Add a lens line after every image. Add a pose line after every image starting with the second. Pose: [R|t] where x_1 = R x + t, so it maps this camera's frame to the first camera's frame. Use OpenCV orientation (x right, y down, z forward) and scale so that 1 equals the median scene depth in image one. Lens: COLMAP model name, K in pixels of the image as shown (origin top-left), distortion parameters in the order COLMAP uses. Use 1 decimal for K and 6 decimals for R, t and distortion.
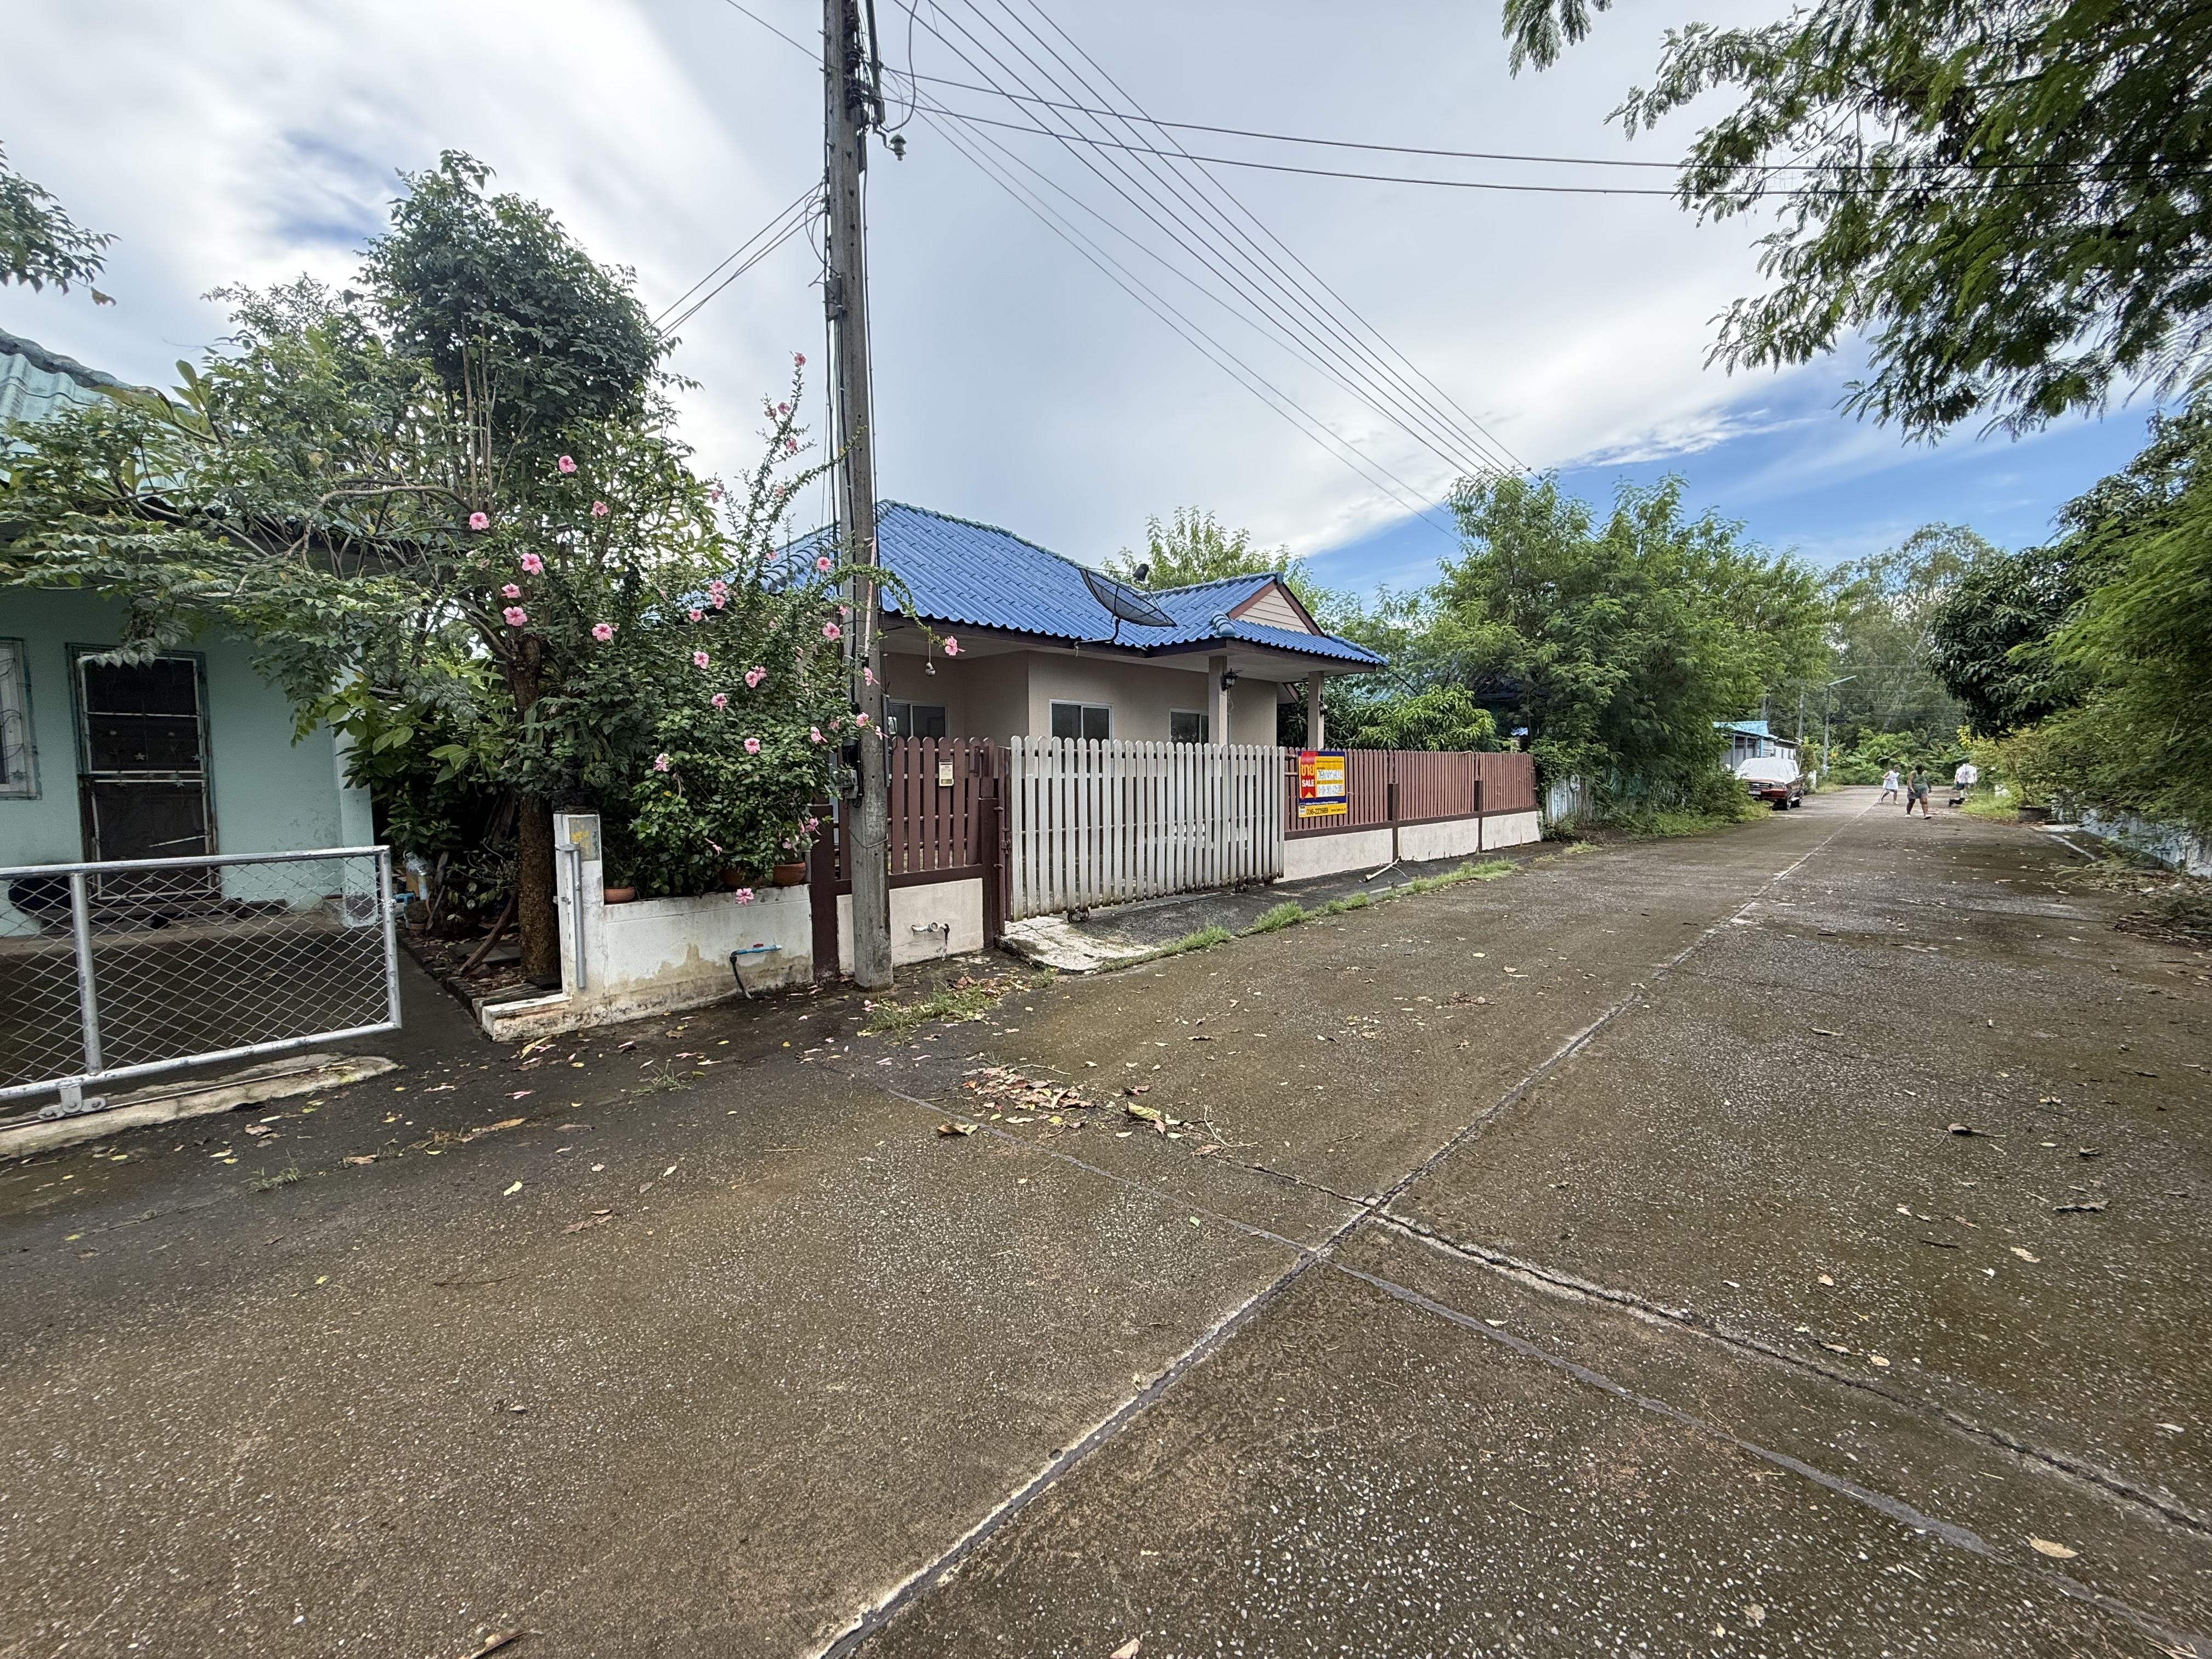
lens RADIAL K [[874.7, 0, 1132.5], [0, 874.7, 832.0], [0, 0, 1]] dist [0.000119, -0.000006]
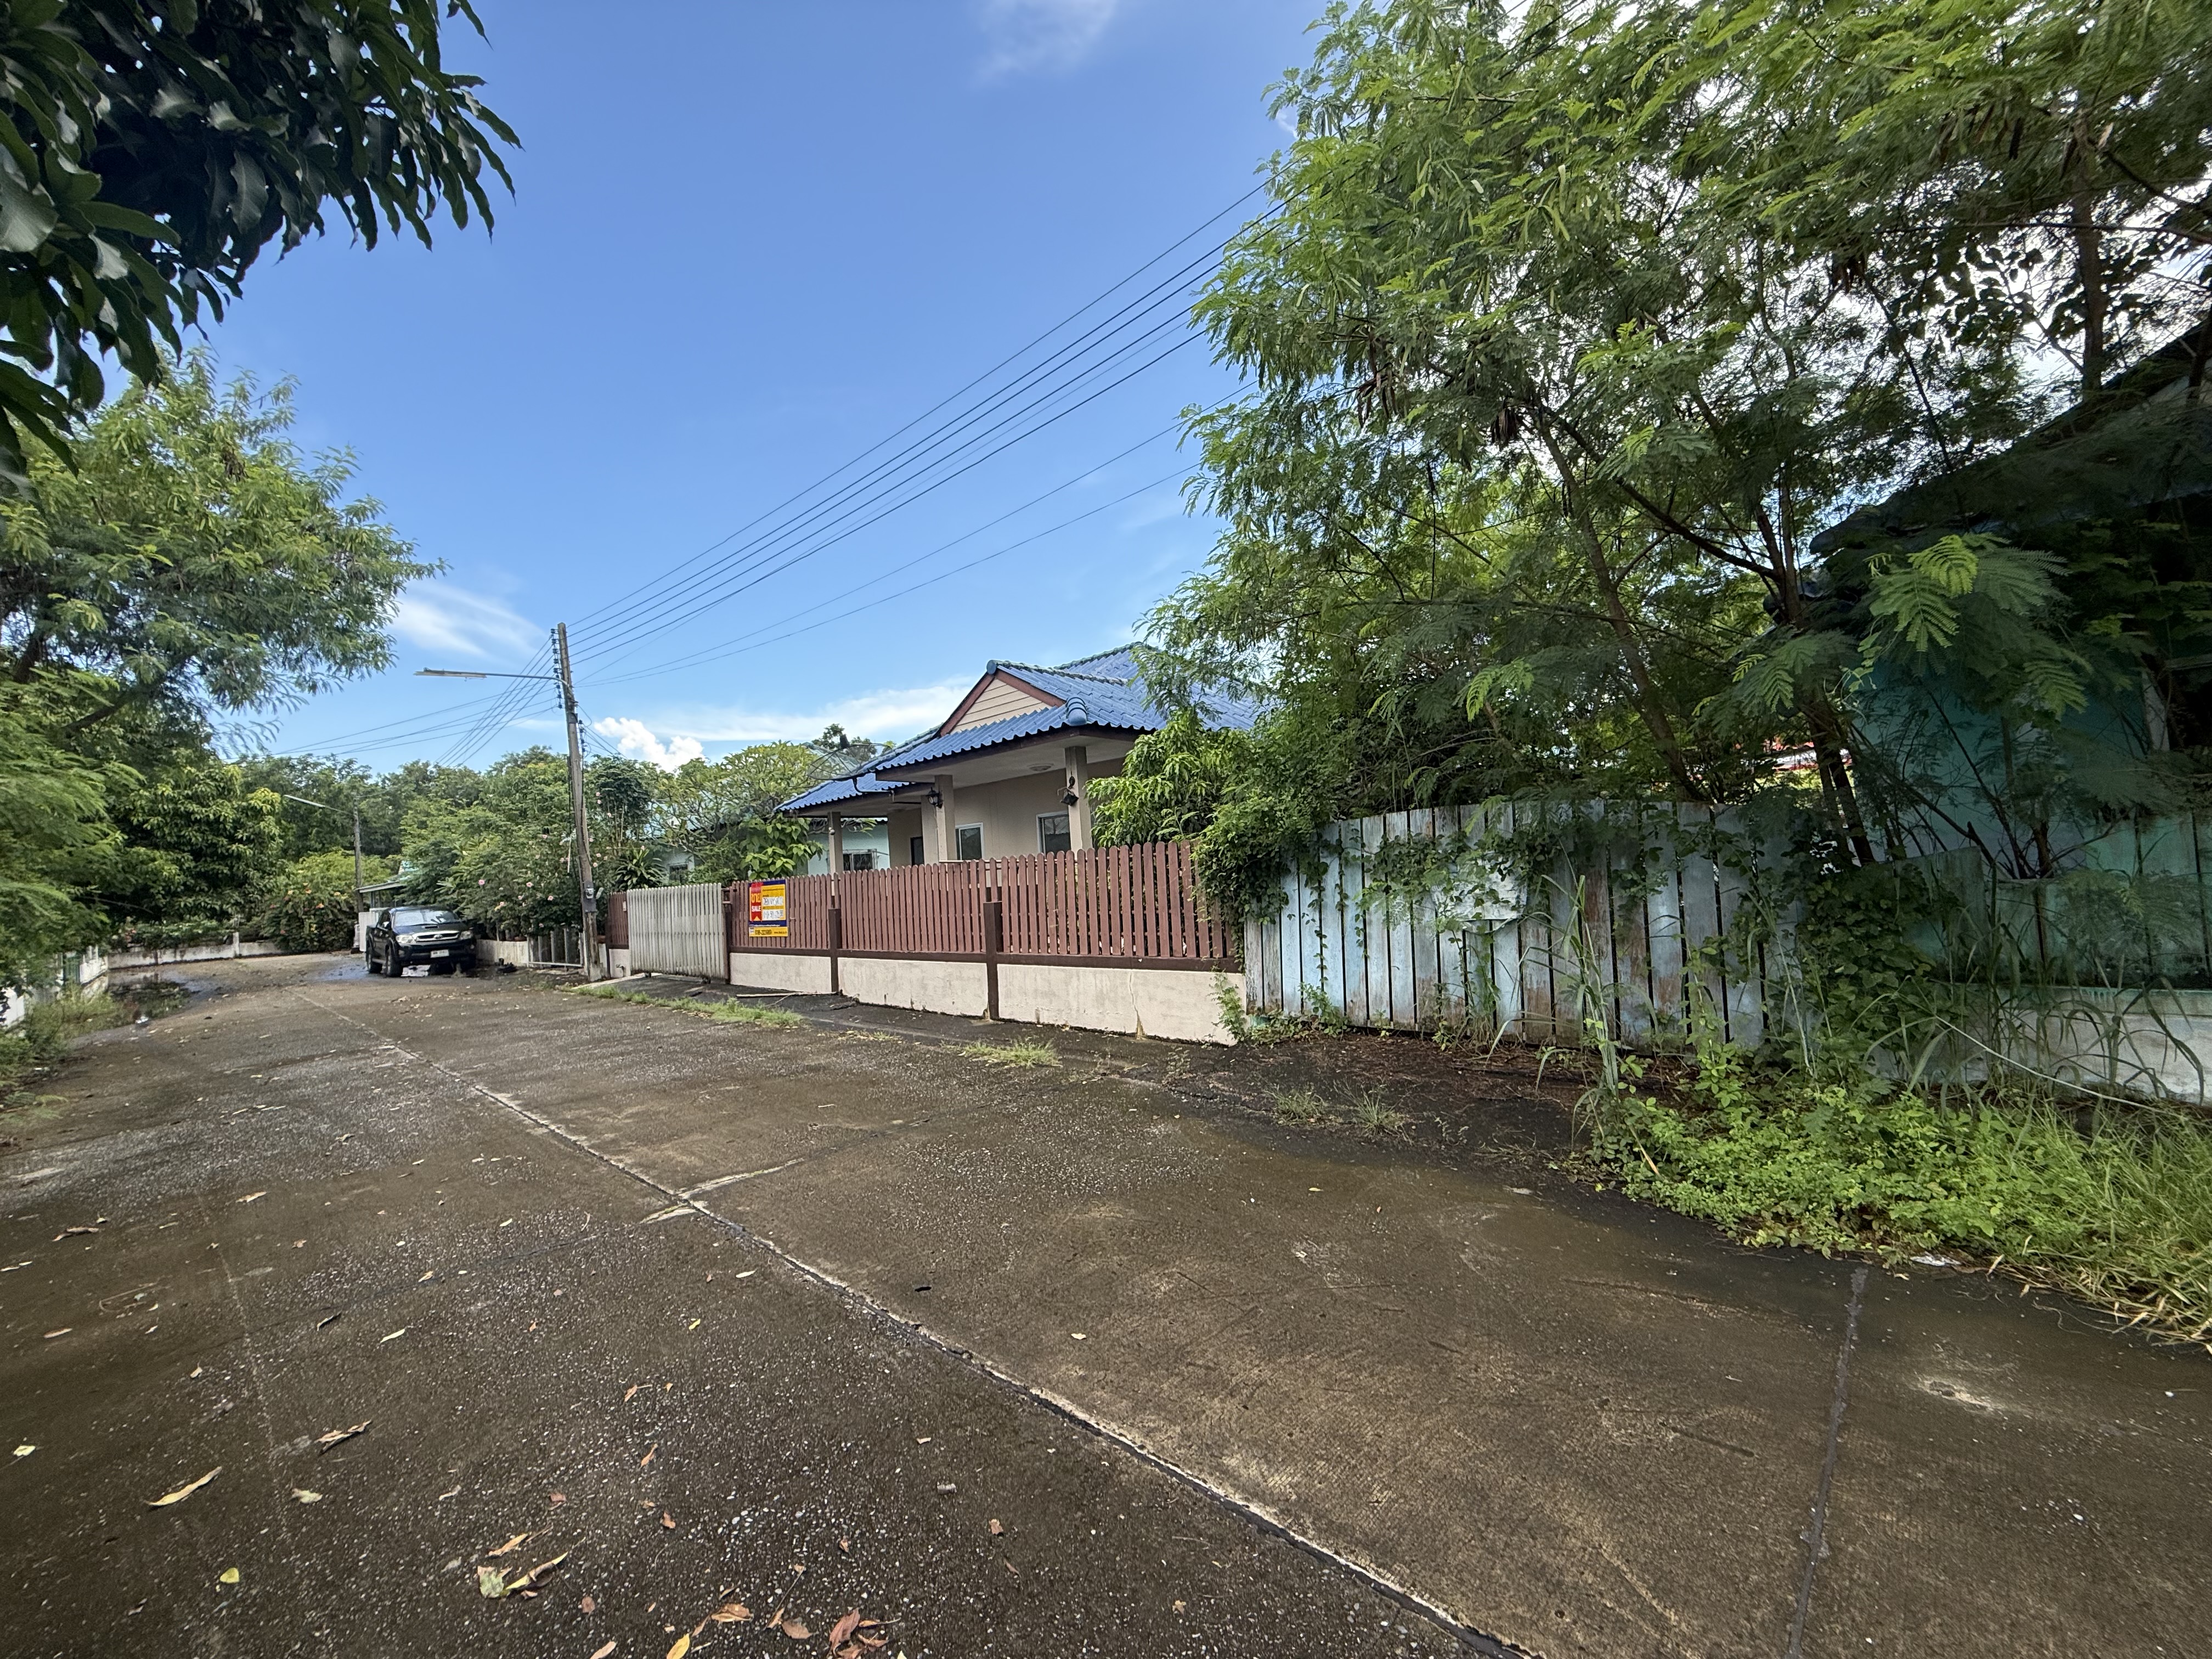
lens RADIAL K [[899.1, 0, 1106.0], [0, 899.1, 829.5], [0, 0, 1]] dist [0.000815, 0.000025]
pose [[-0.056533, -0.039227, -0.997630, 1.355001], [-0.006332, 0.999222, -0.038931, -0.114395], [0.998381, 0.004116, -0.056737, 1.479212]]
